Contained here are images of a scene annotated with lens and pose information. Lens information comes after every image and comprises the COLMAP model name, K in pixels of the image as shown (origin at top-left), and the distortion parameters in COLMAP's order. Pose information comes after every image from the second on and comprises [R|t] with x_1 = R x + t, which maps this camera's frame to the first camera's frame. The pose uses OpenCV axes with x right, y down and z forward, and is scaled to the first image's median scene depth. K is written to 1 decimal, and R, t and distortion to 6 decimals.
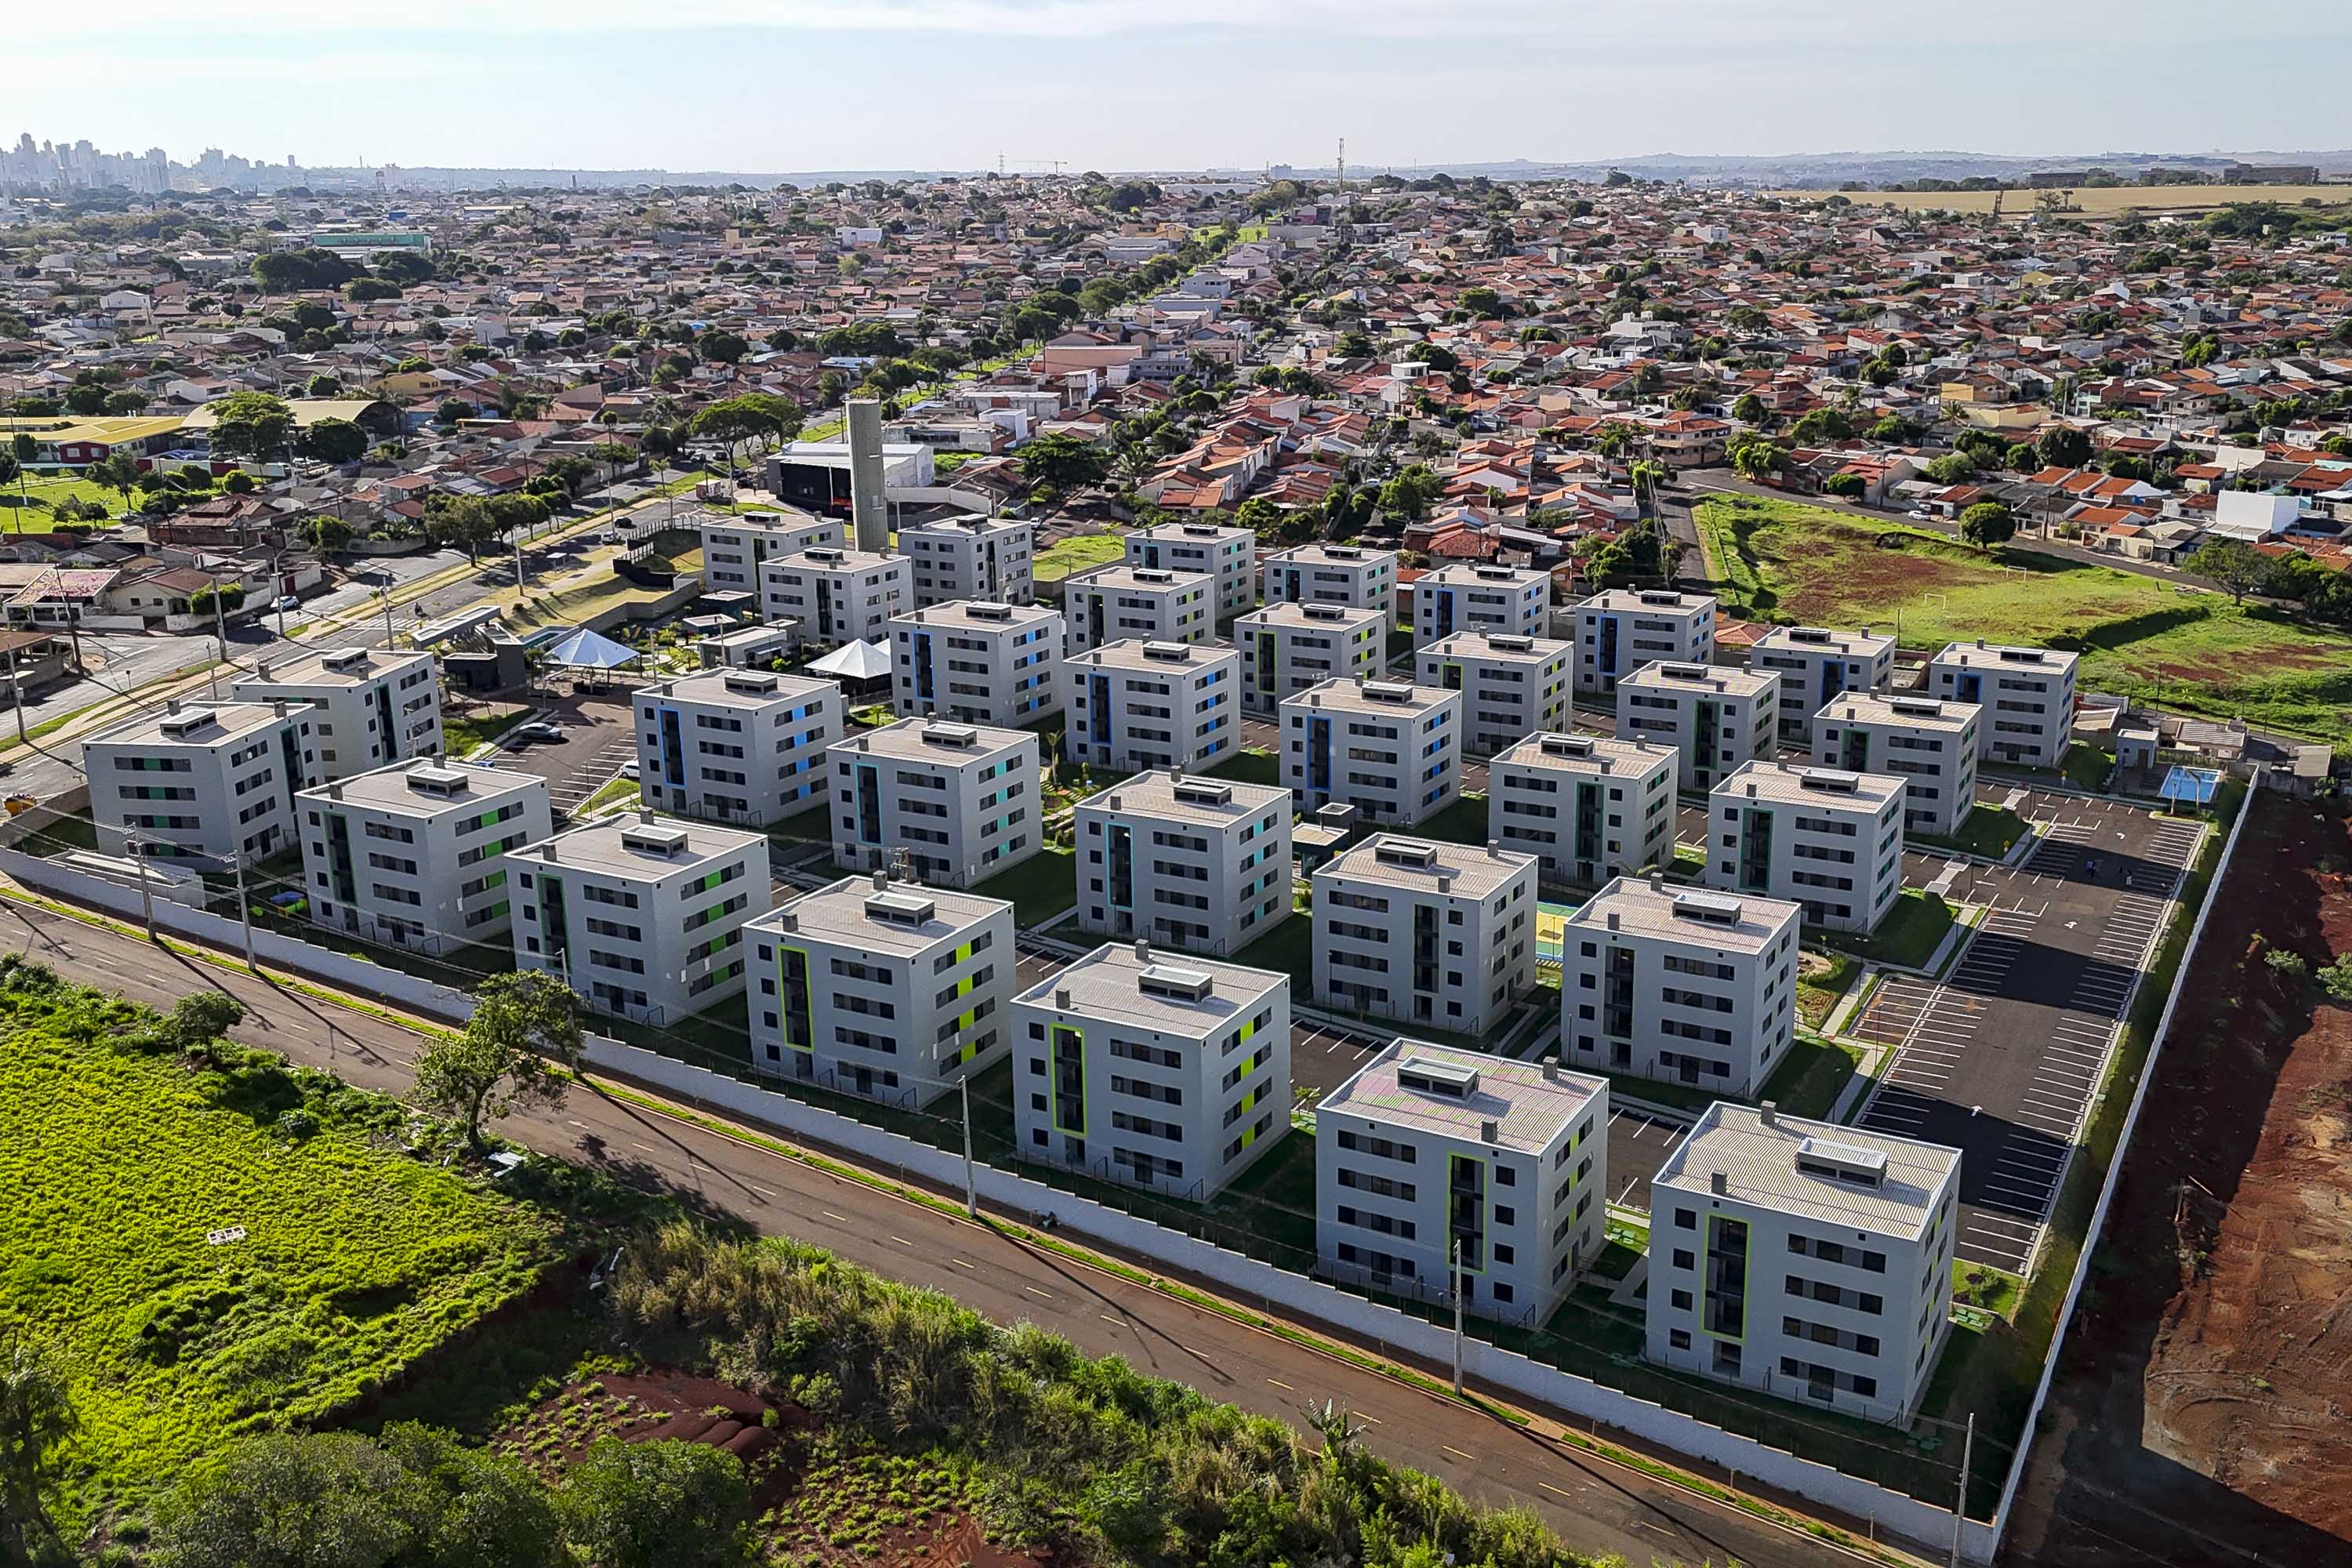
lens RADIAL K [[2061.0, 0, 1188.1], [0, 2061.0, 764.2], [0, 0, 1]] dist [0.040989, -0.023654]
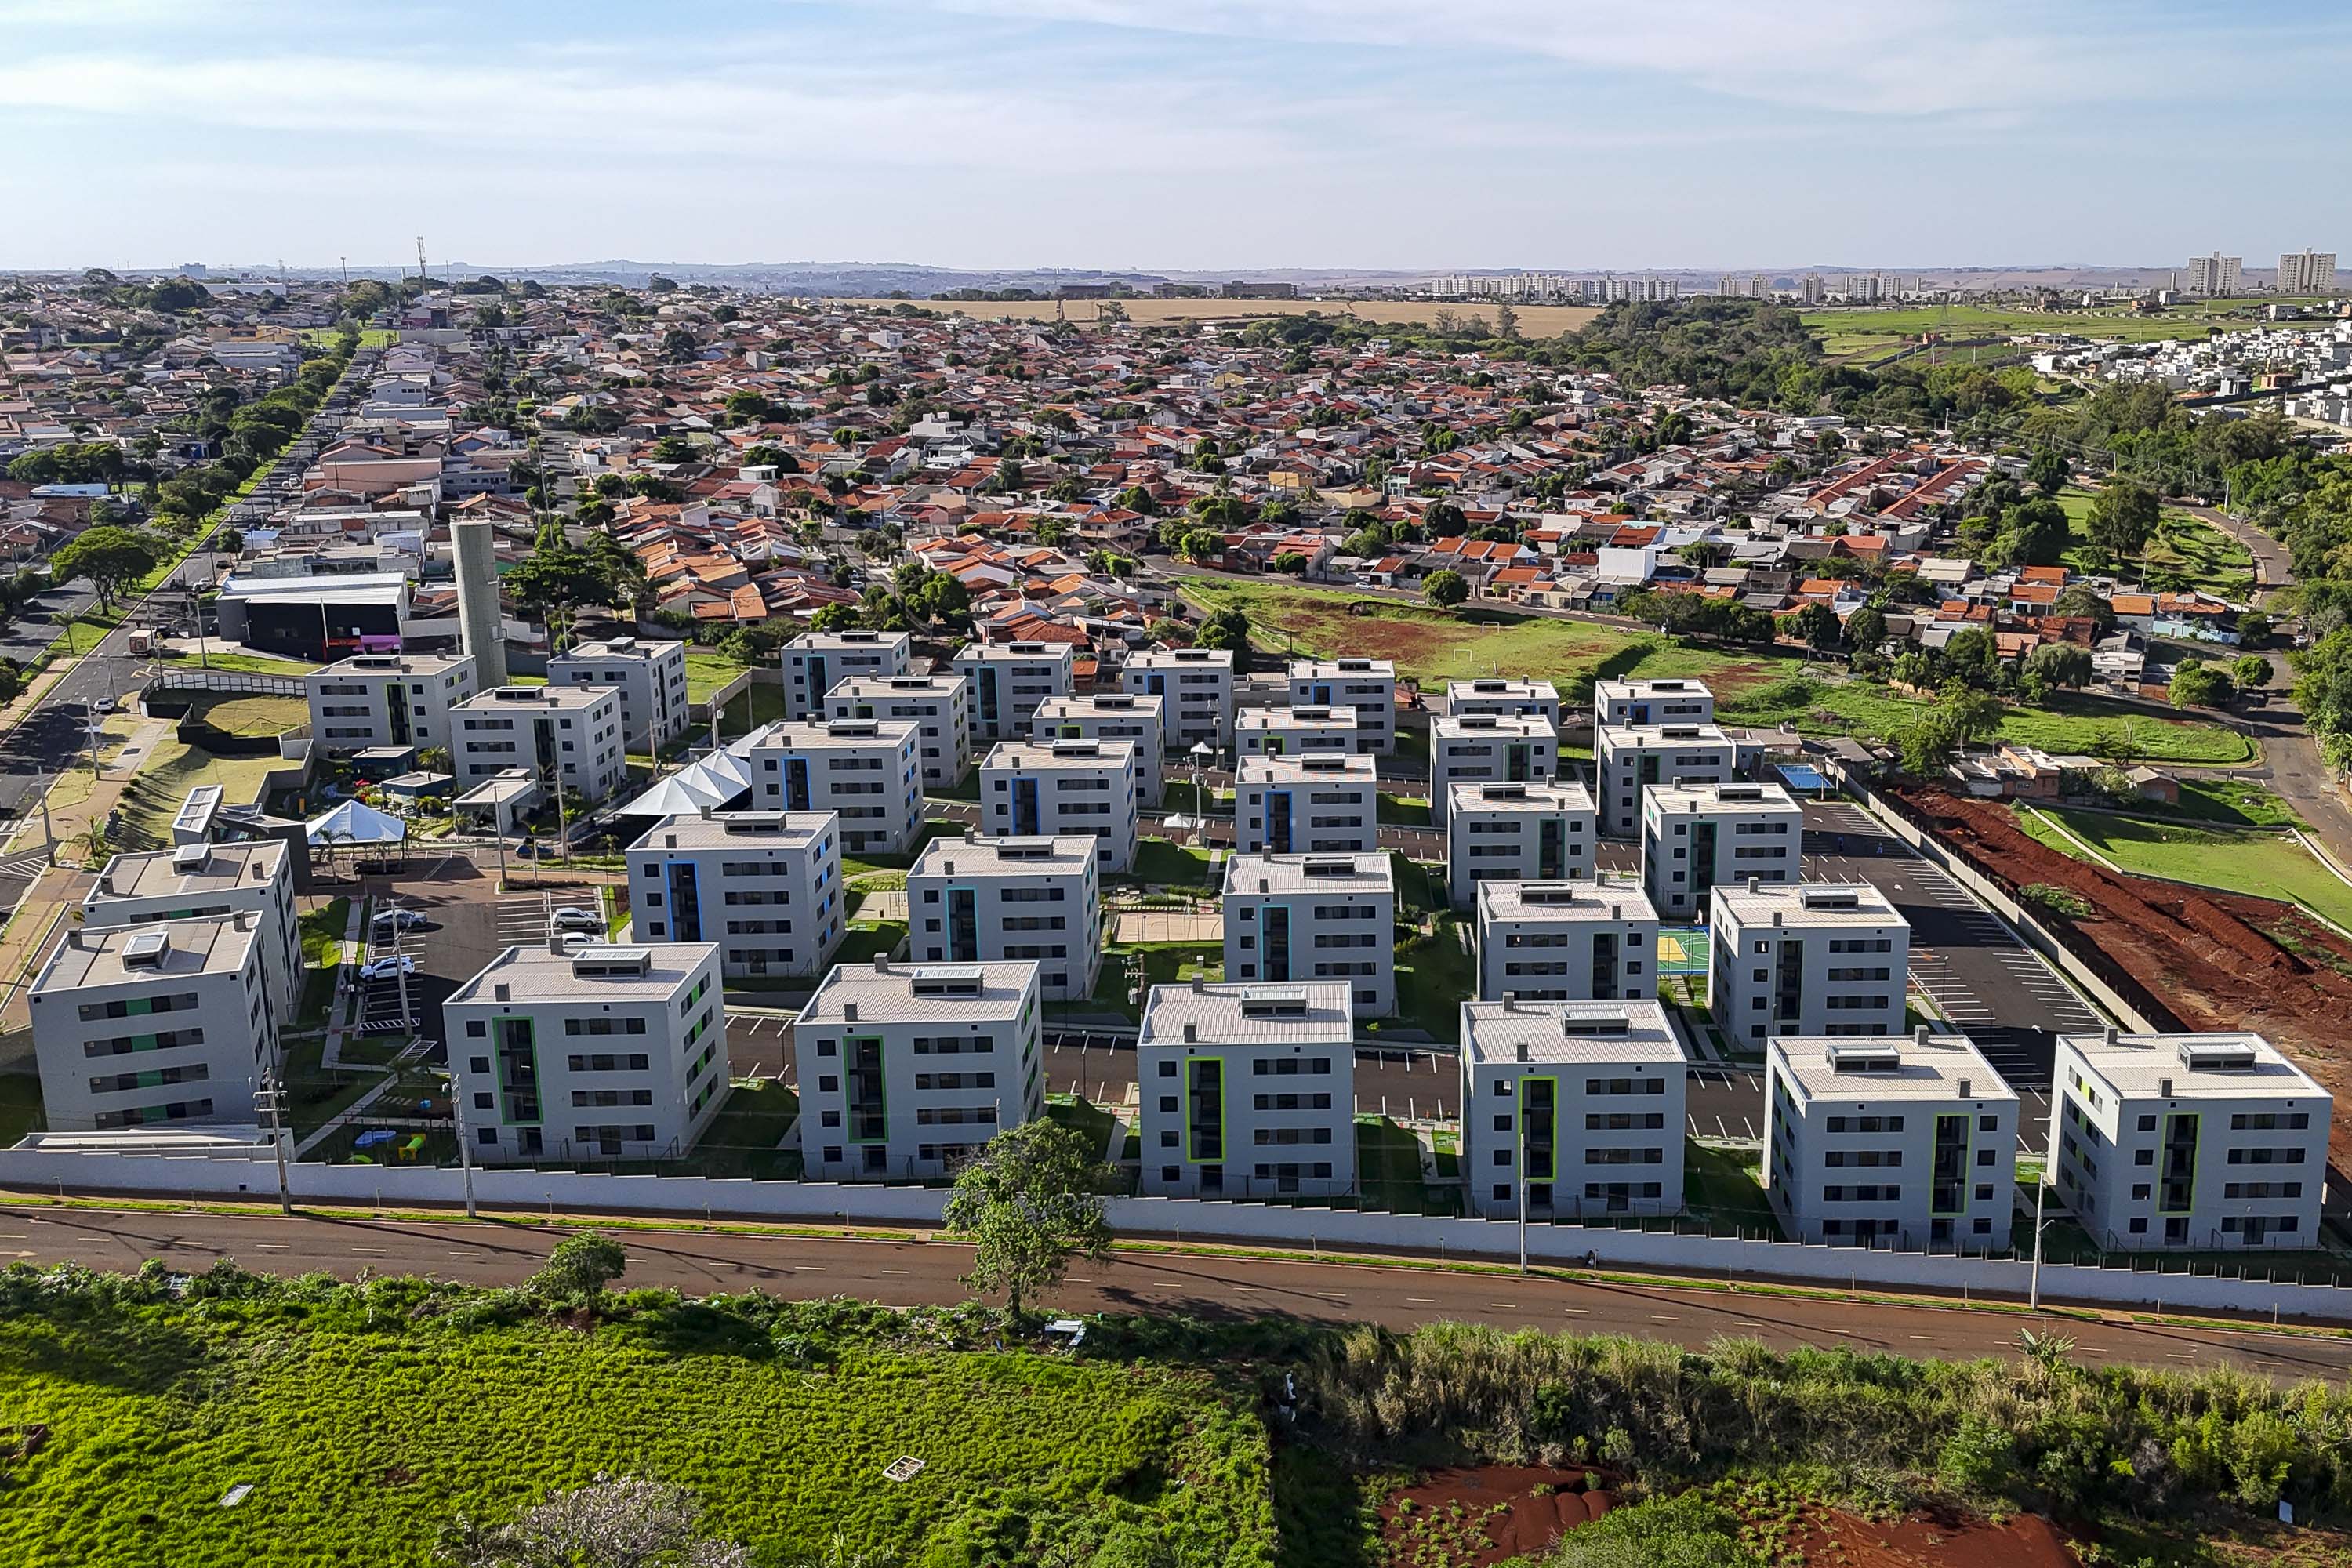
lens RADIAL K [[2061.0, 0, 1195.4], [0, 2061.0, 799.3], [0, 0, 1]] dist [0.040989, -0.023654]
pose [[0.870665, -0.110358, 0.479336, -0.309571], [0.125583, 0.992083, 0.000300, -0.016859], [-0.475575, 0.059935, 0.877631, 0.062897]]
